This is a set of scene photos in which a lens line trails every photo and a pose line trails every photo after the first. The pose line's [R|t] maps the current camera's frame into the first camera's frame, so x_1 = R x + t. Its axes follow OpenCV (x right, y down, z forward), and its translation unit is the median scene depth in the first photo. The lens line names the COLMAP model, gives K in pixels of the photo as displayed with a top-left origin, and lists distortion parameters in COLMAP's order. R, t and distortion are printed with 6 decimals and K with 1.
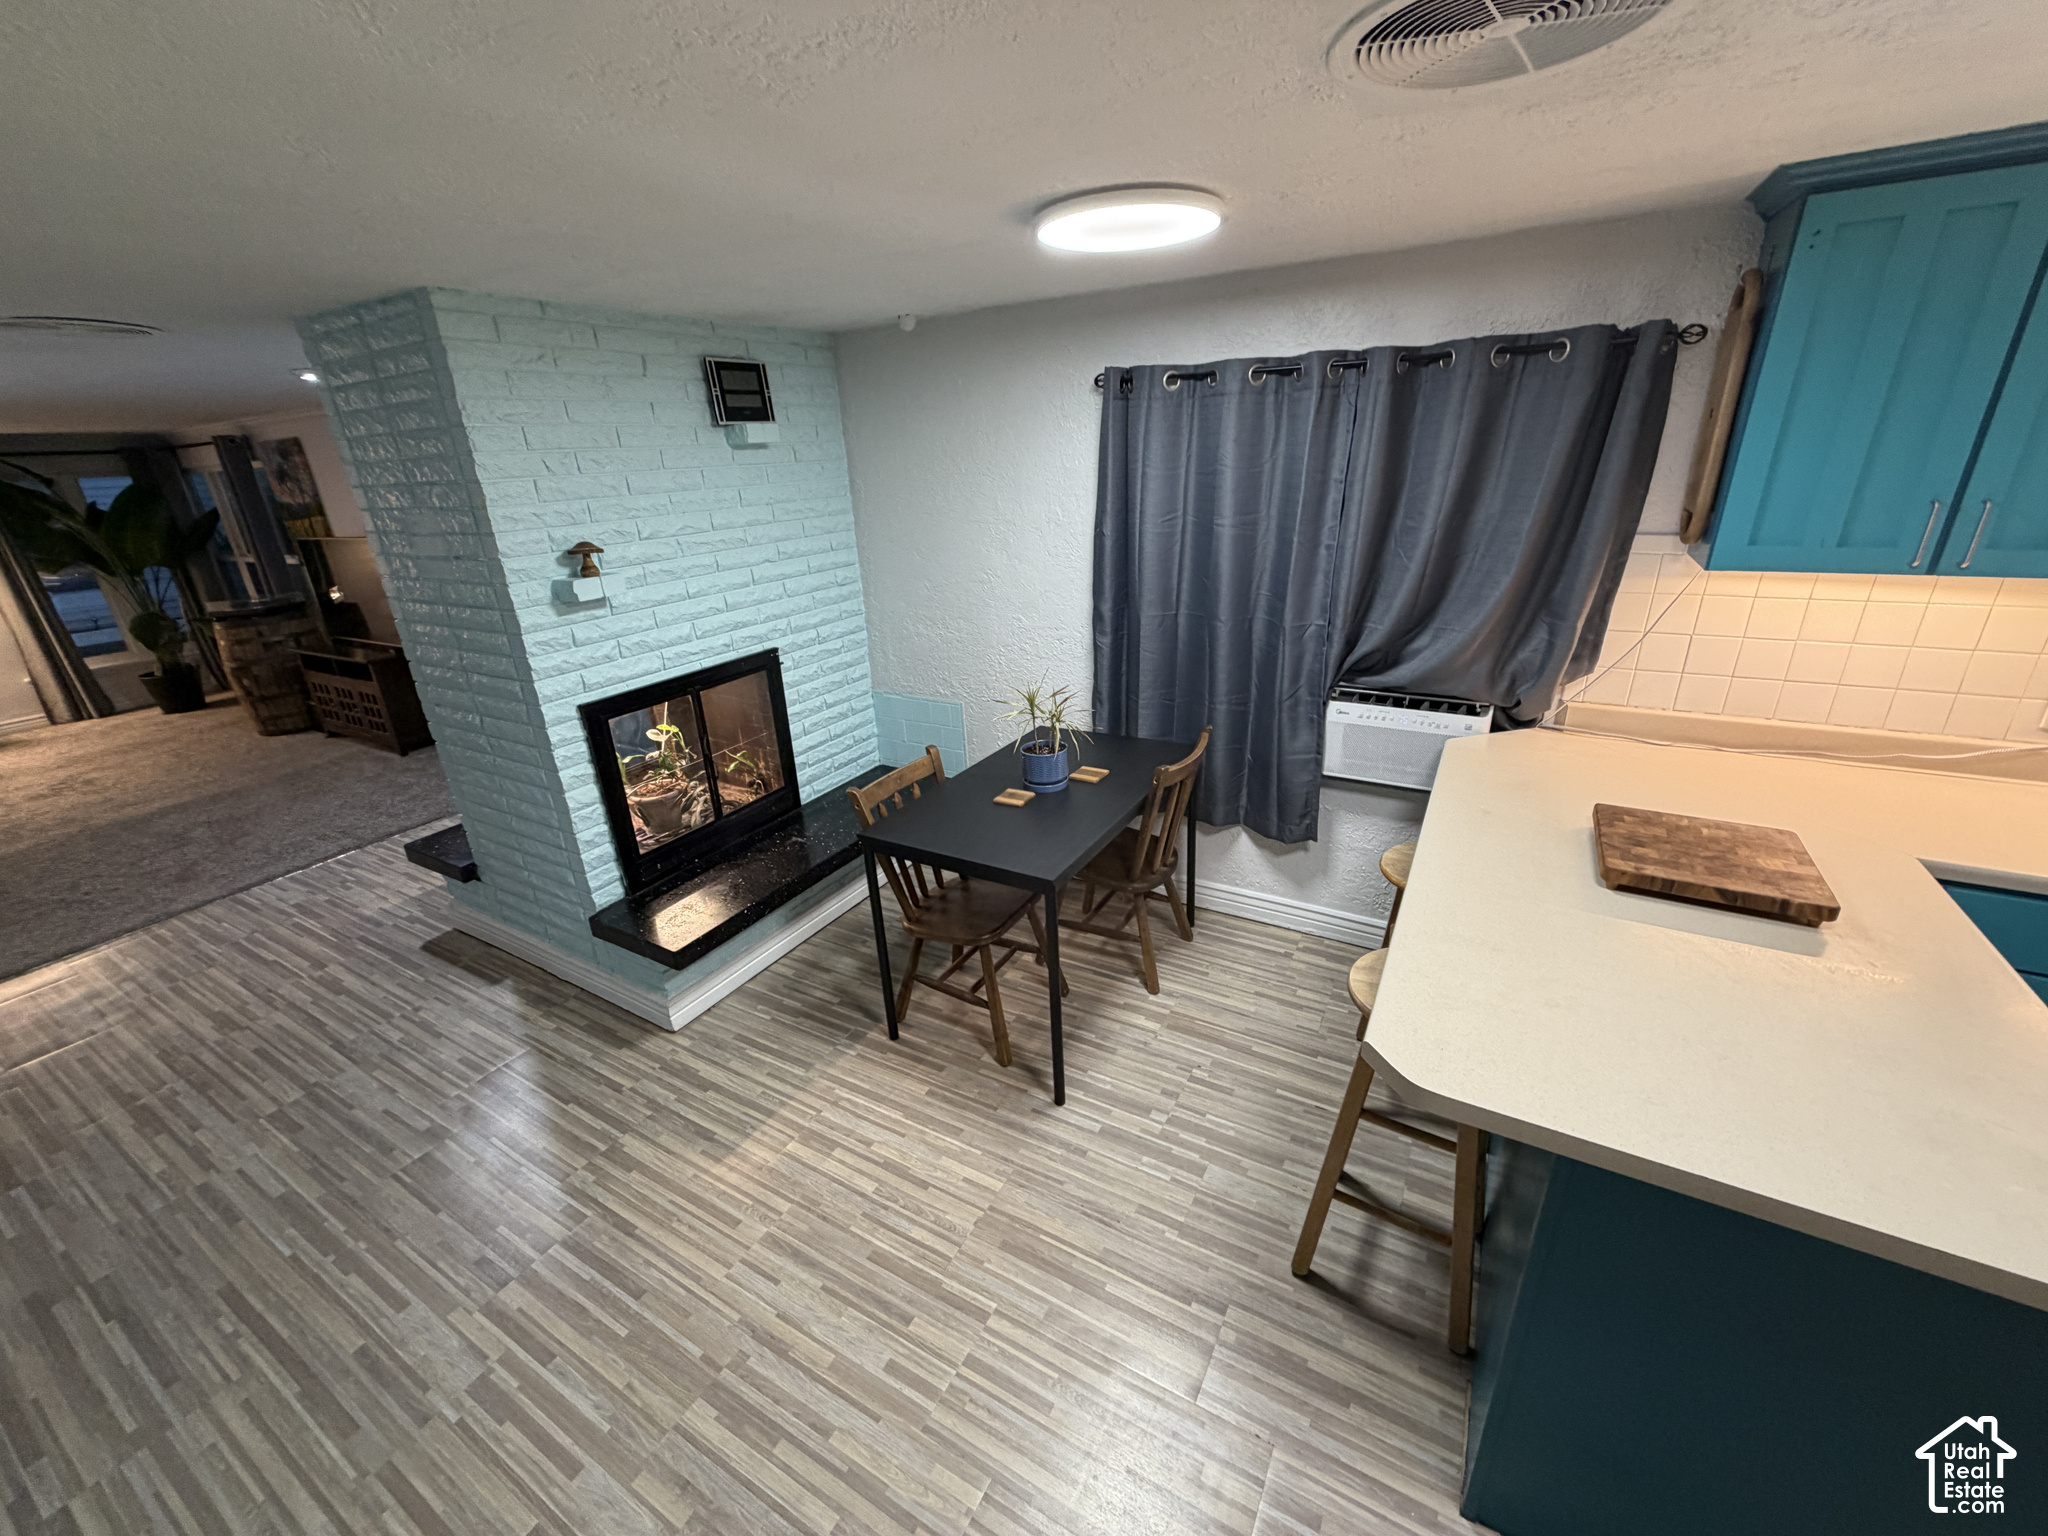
lens RADIAL K [[815.0, 0, 1019.8], [0, 815.0, 766.9], [0, 0, 1]] dist [0.000001, 0.000263]
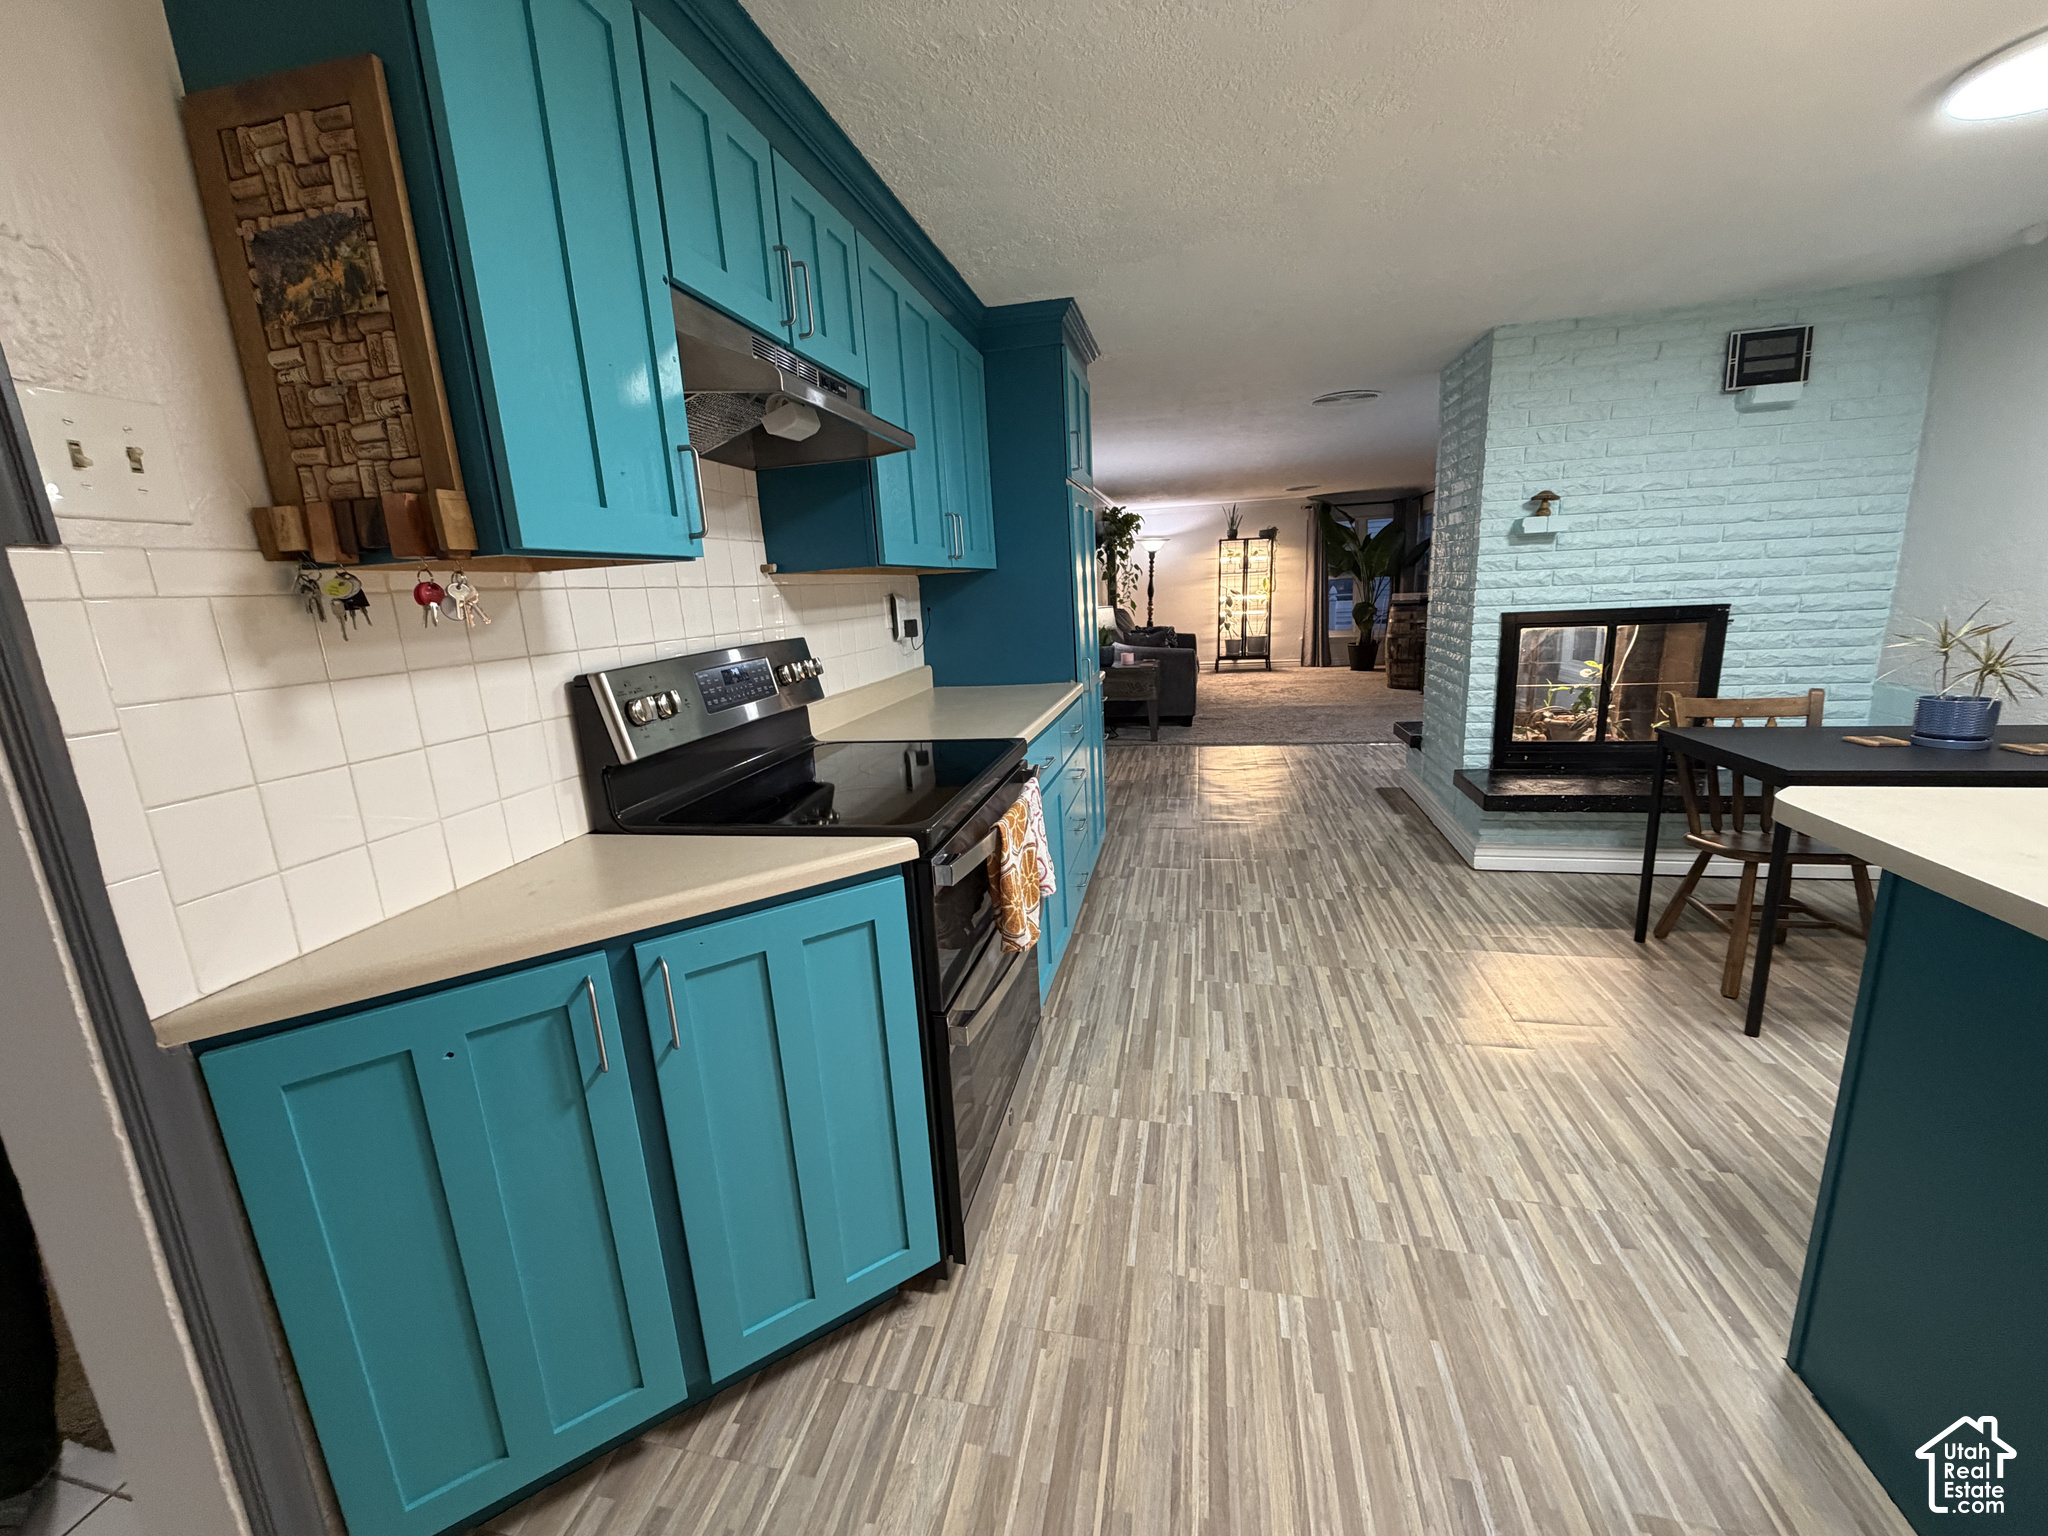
lens RADIAL K [[815.0, 0, 1019.8], [0, 815.0, 766.9], [0, 0, 1]] dist [0.000001, 0.000263]
pose [[0.308355, 0.237695, -0.921096, 0.443497], [-0.312292, 0.939909, 0.138004, 0.193932], [0.898549, 0.245097, 0.364056, -0.135182]]
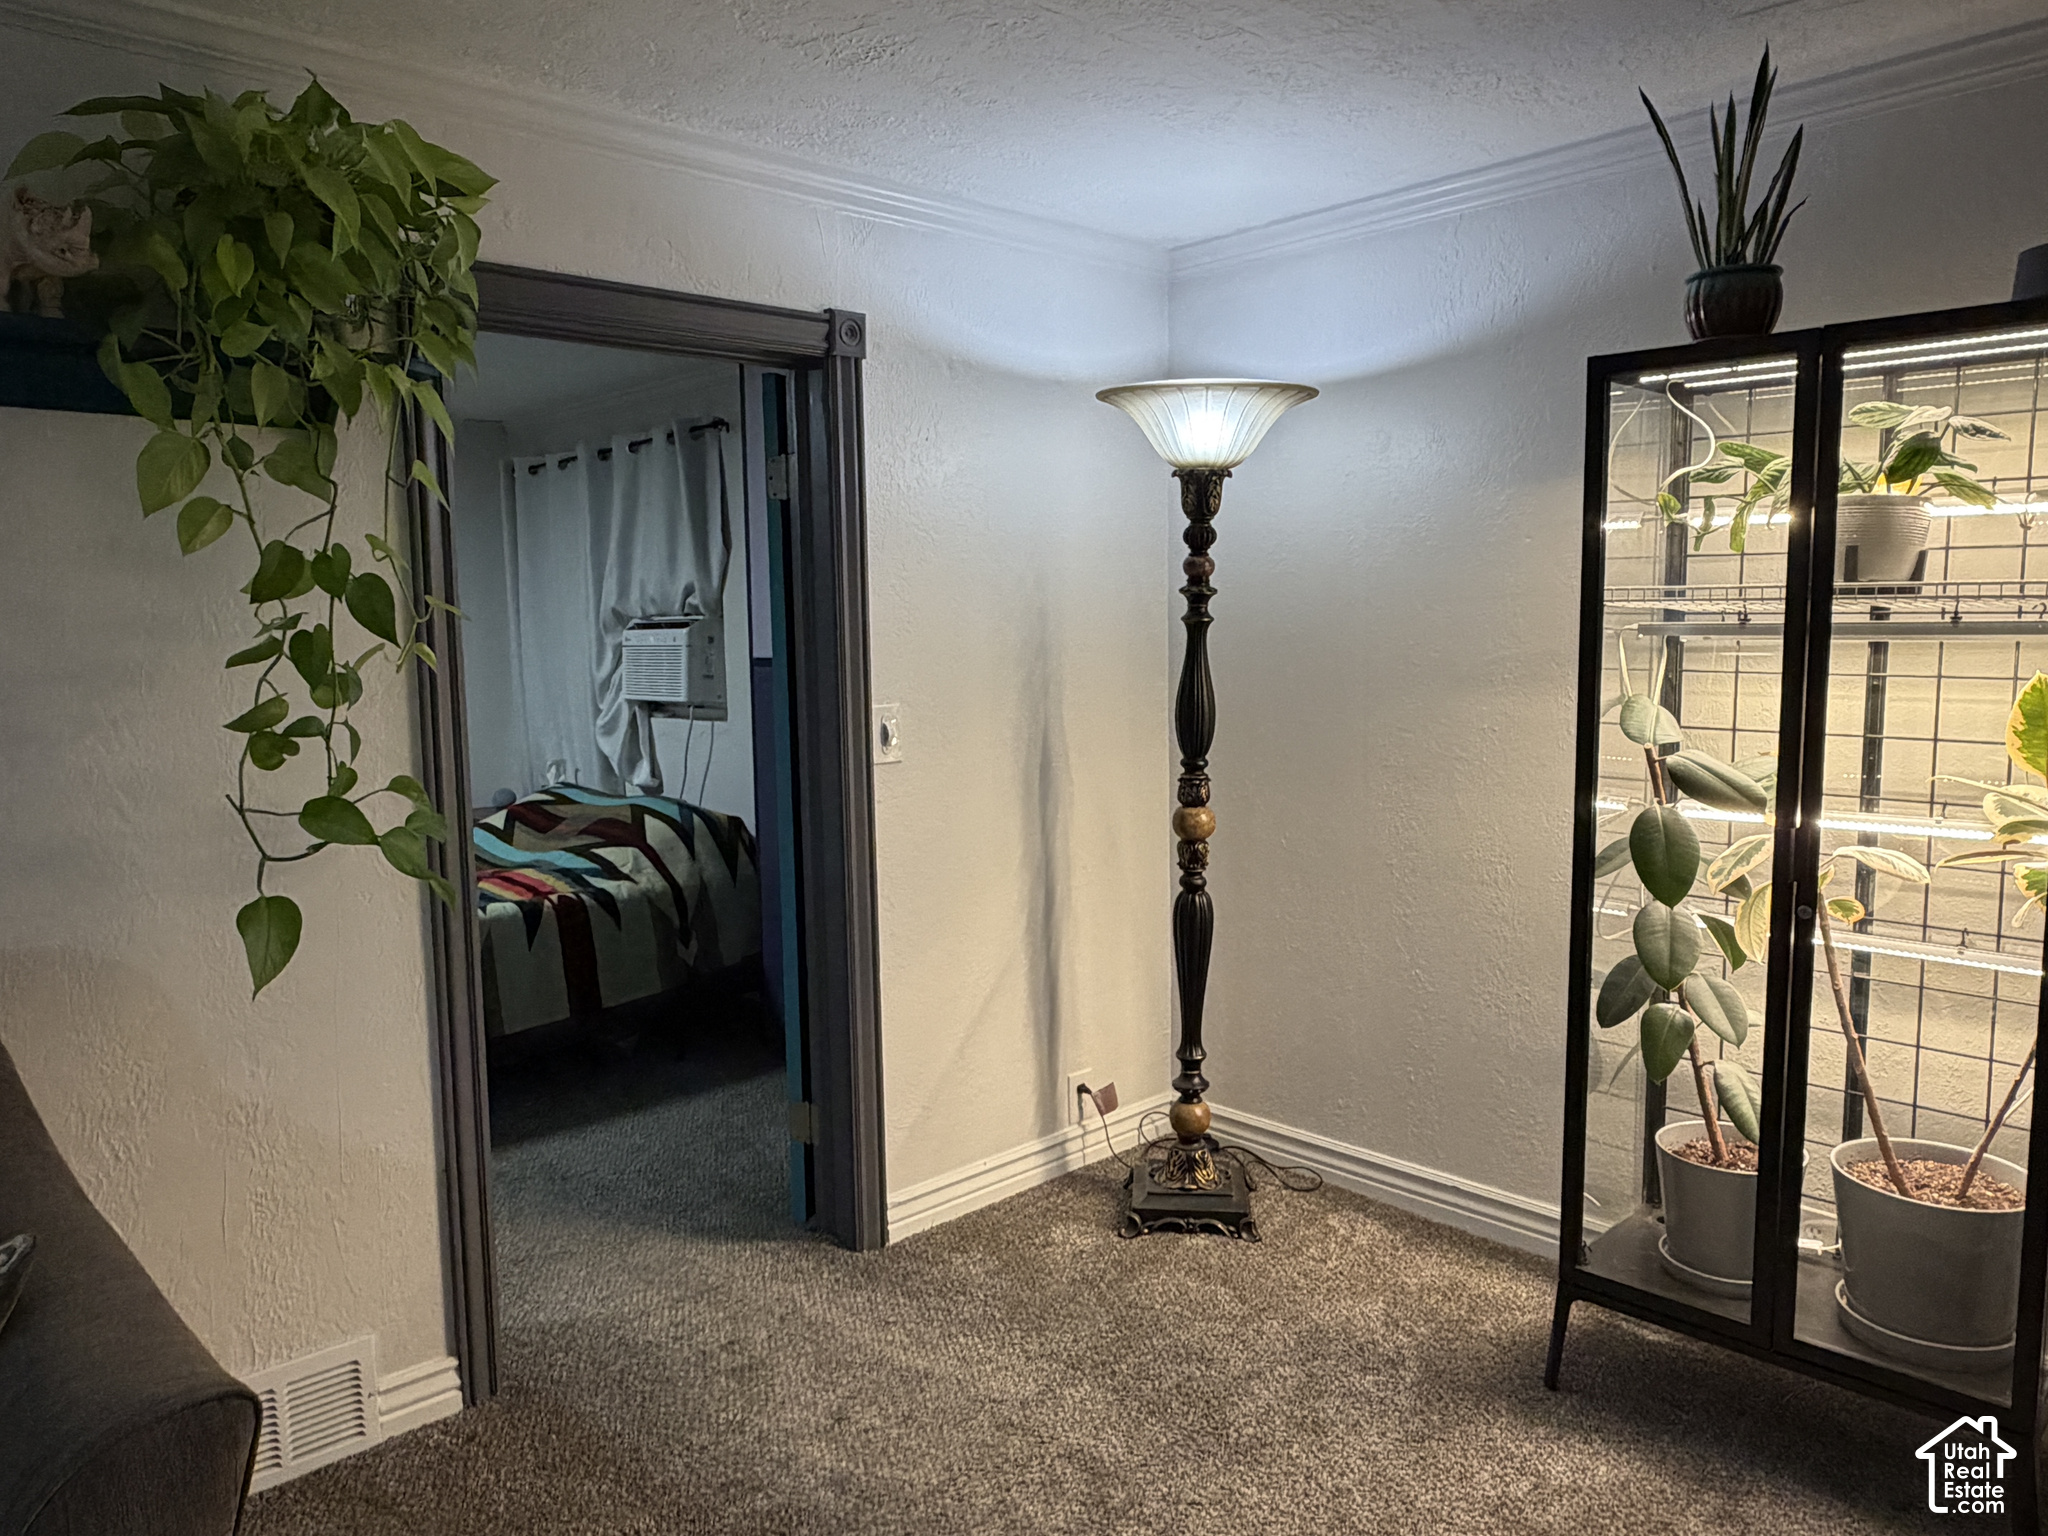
lens RADIAL K [[1457.9, 0, 1018.2], [0, 1457.9, 767.1], [0, 0, 1]] dist [-0.000712, 0.003411]
pose [[-0.287956, 0.150648, -0.945720, -1.831078], [-0.317954, 0.916489, 0.242803, -0.384966], [0.903320, 0.370612, -0.216009, 1.593740]]
